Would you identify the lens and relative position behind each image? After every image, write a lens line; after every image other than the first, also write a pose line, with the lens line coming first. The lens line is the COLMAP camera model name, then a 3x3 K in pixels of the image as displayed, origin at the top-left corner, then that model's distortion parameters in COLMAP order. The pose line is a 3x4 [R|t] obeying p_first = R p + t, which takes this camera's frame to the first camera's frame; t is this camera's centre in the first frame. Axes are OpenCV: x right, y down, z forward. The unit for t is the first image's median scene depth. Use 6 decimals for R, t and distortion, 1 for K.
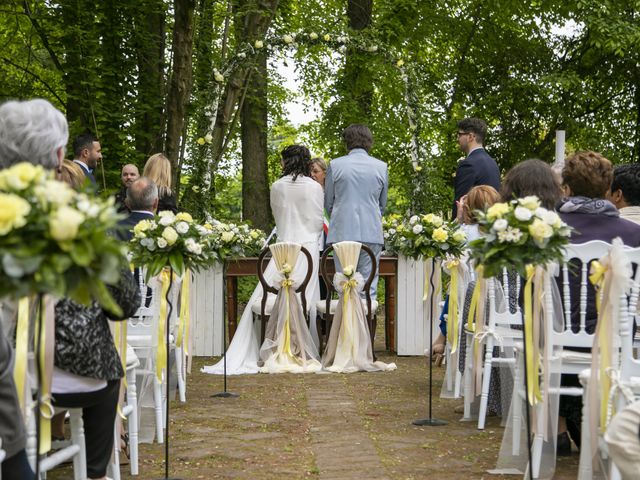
lens RADIAL K [[1238.1, 0, 320.0], [0, 1238.1, 240.0], [0, 0, 1]] dist [0.275145, -0.005232]
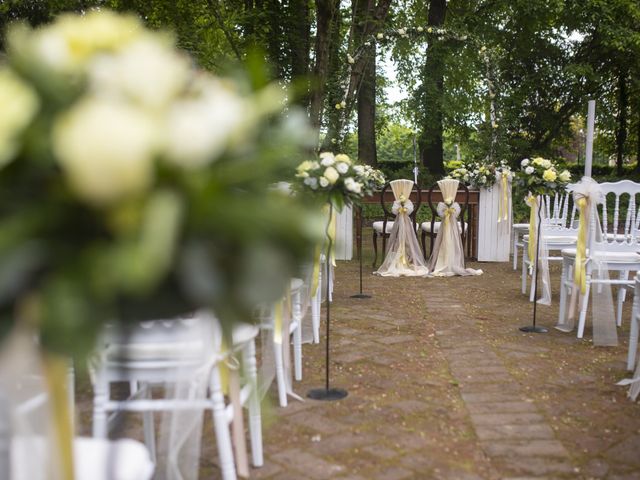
lens RADIAL K [[754.1, 0, 336.5], [0, 754.1, 238.1], [0, 0, 1]] dist [0.034097, 0.067797]
pose [[0.996547, 0.013383, -0.081943, -0.030703], [-0.006664, 0.996633, 0.081723, -0.001384], [0.082761, -0.080895, 0.993281, 0.172064]]
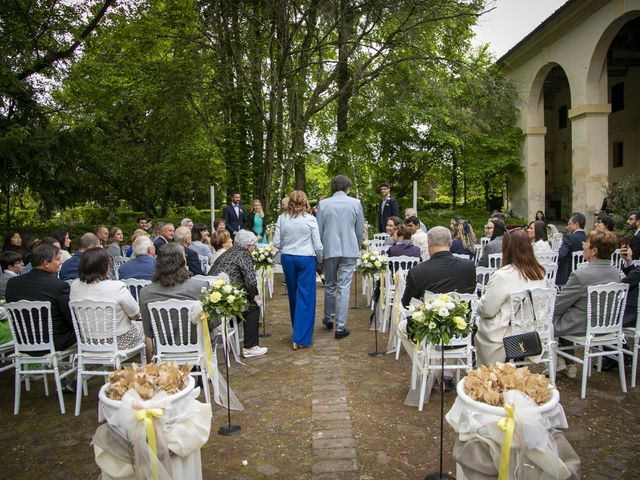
lens RADIAL K [[520.1, 0, 320.0], [0, 520.1, 240.0], [0, 0, 1]] dist [-0.108275, 0.004865]
pose [[0.999590, -0.016604, -0.023342, 0.024424], [0.018277, 0.997136, 0.073389, -0.066402], [0.022057, -0.073785, 0.997030, -0.124739]]
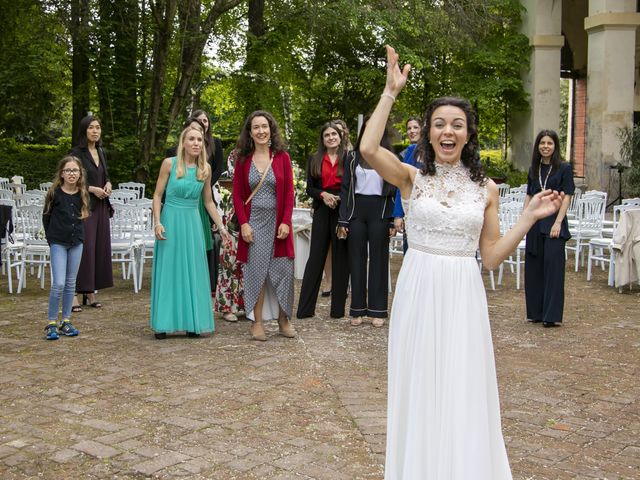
lens RADIAL K [[973.9, 0, 319.9], [0, 973.9, 196.9], [0, 0, 1]] dist [0.008868, 0.027116]
pose [[0.994391, 0.008575, 0.105422, -0.049280], [-0.014828, 0.998167, 0.058674, -0.066316], [-0.104726, -0.059908, 0.992695, -0.767575]]
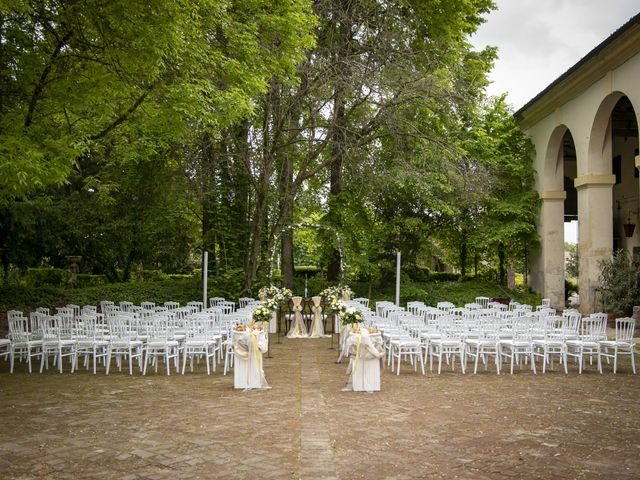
lens RADIAL K [[754.1, 0, 336.5], [0, 754.1, 238.1], [0, 0, 1]] dist [0.034097, 0.067797]
pose [[0.999836, 0.010563, 0.014697, 0.043039], [-0.009972, 0.999161, -0.039710, -0.072342], [-0.015105, 0.039557, 0.999103, -0.937563]]
